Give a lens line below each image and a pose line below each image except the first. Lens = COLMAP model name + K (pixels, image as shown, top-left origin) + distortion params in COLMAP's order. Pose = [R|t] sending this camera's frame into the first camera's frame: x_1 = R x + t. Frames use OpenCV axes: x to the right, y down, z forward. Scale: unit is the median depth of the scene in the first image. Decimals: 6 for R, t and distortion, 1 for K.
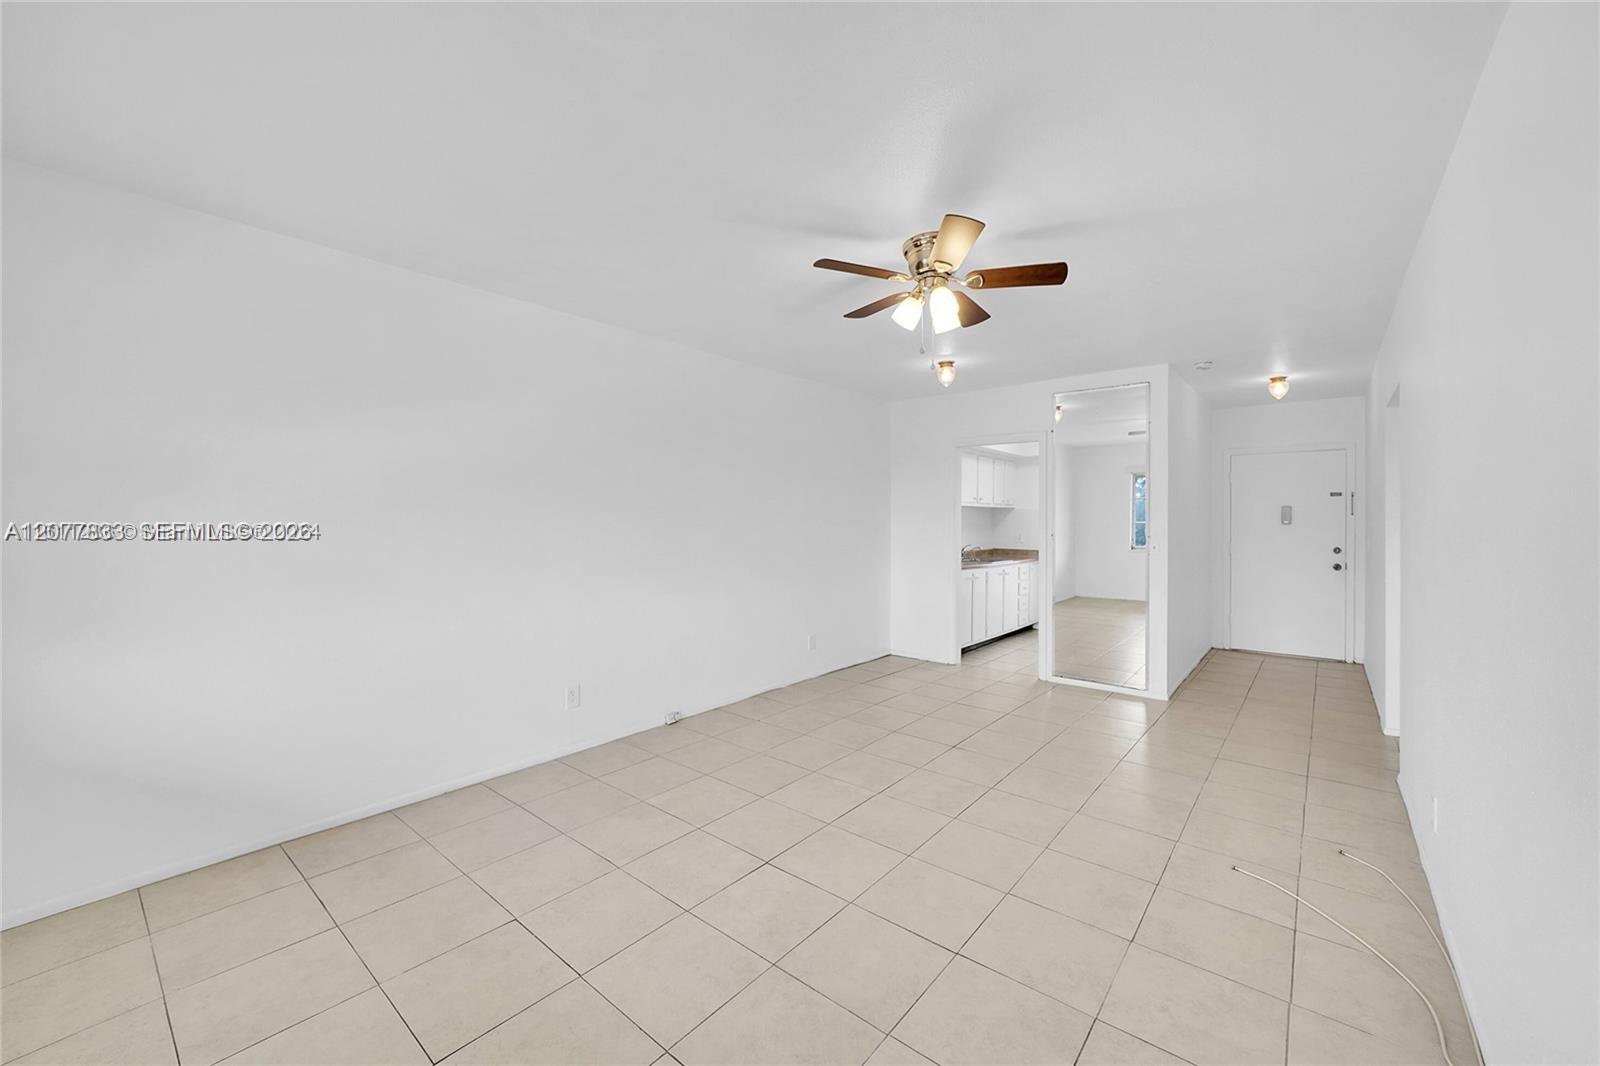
lens RADIAL K [[623.3, 0, 801.5], [0, 623.3, 522.9], [0, 0, 1]] dist [-0.001521, 0.000131]
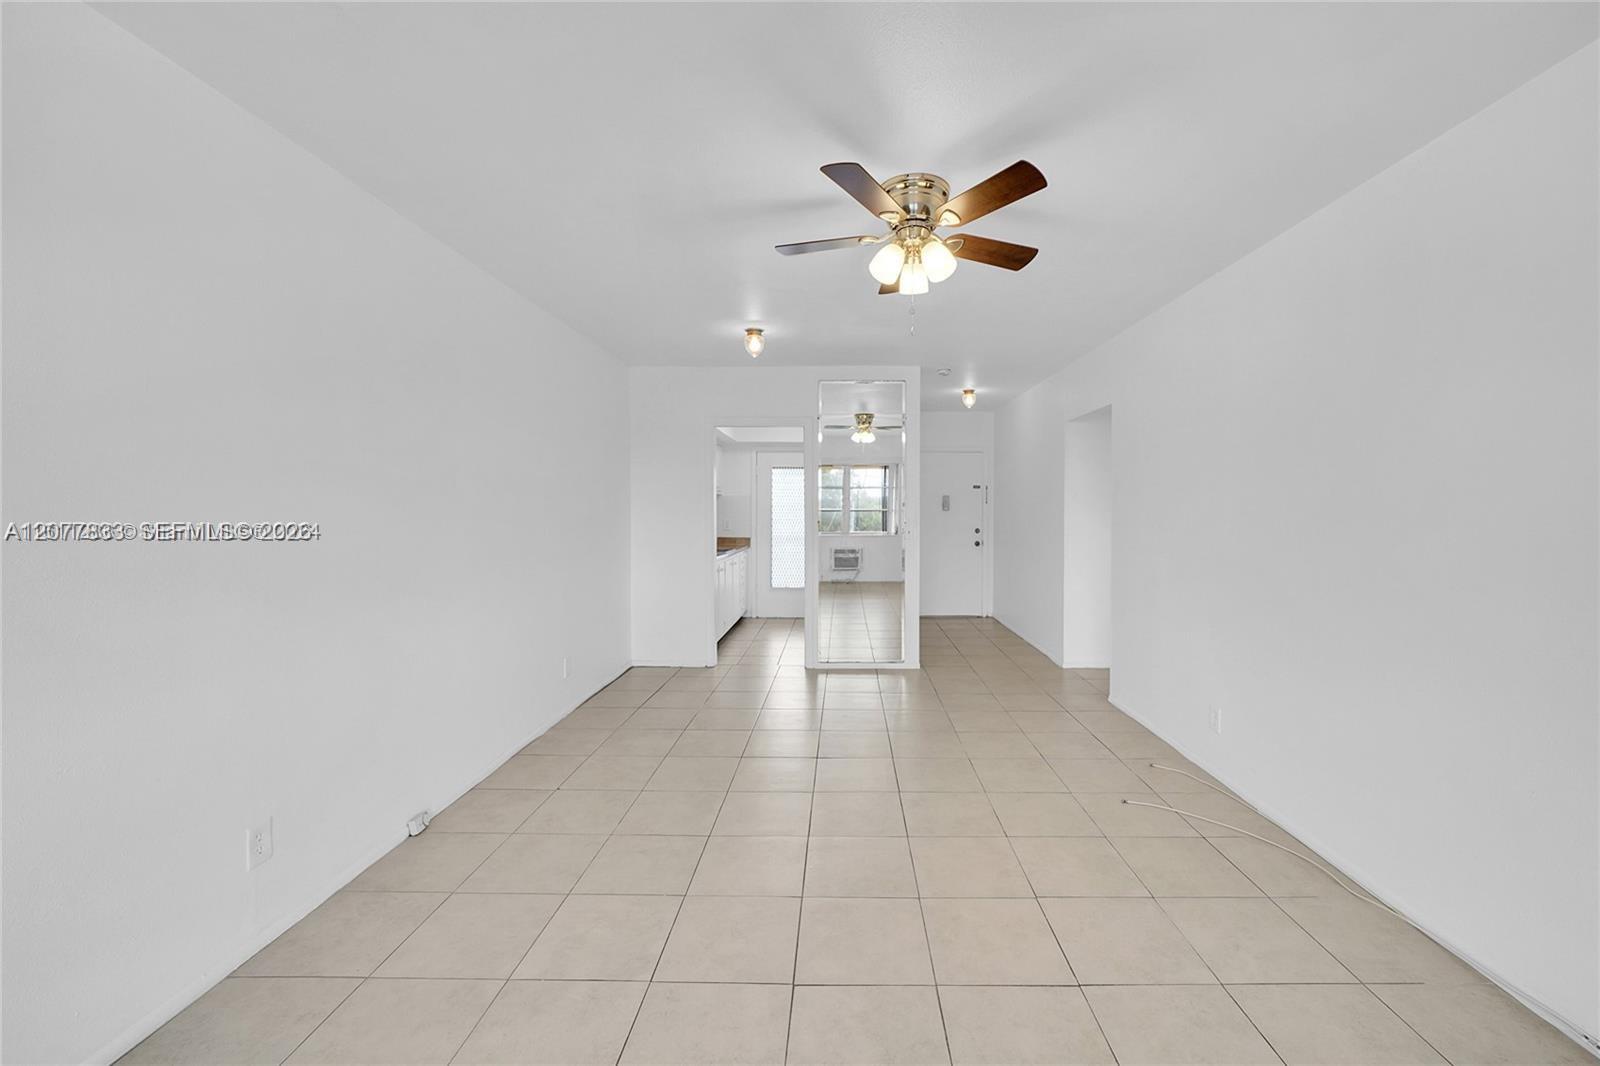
lens RADIAL K [[636.6, 0, 800.2], [0, 636.6, 520.2], [0, 0, 1]] dist [-0.002718, -0.000151]
pose [[0.771570, -0.012918, 0.636013, -0.261152], [0.002036, 0.999839, 0.017837, -0.001894], [-0.636141, -0.012468, 0.771472, 0.223165]]
